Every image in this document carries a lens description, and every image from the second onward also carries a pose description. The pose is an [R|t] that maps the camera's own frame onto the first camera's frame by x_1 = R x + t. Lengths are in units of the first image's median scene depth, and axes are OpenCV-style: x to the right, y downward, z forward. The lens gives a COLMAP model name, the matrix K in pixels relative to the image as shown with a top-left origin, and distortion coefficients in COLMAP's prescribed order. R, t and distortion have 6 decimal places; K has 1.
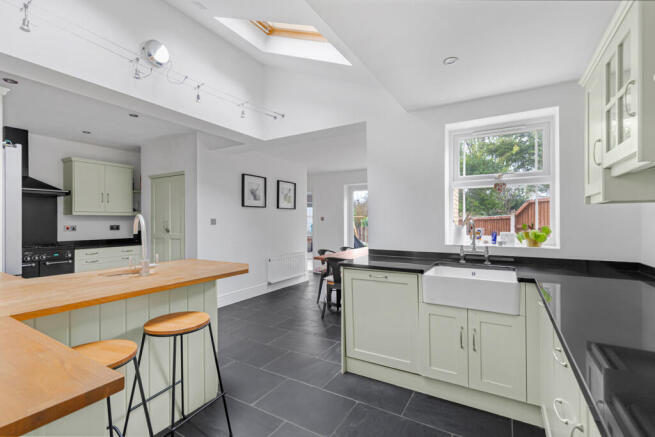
lens RADIAL K [[297.6, 0, 329.5], [0, 297.6, 224.7], [0, 0, 1]] dist [-0.000003, -0.000103]
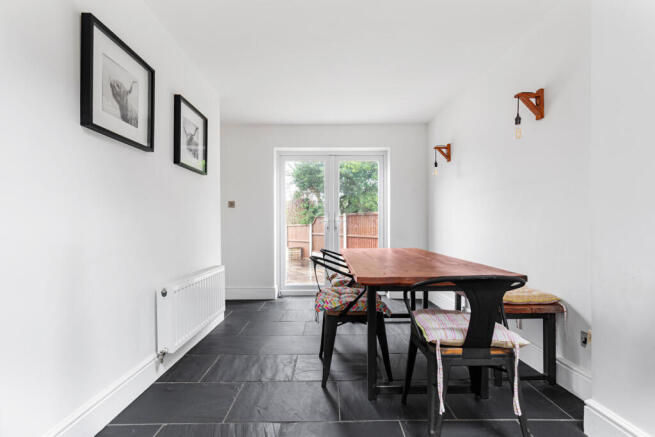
lens RADIAL K [[297.6, 0, 329.5], [0, 297.6, 224.7], [0, 0, 1]] dist [-0.000003, -0.000103]
pose [[0.855845, 0.004313, 0.517214, -0.217549], [0.002481, 0.999919, -0.012444, 0.039348], [-0.517226, 0.011934, 0.855766, 0.571369]]
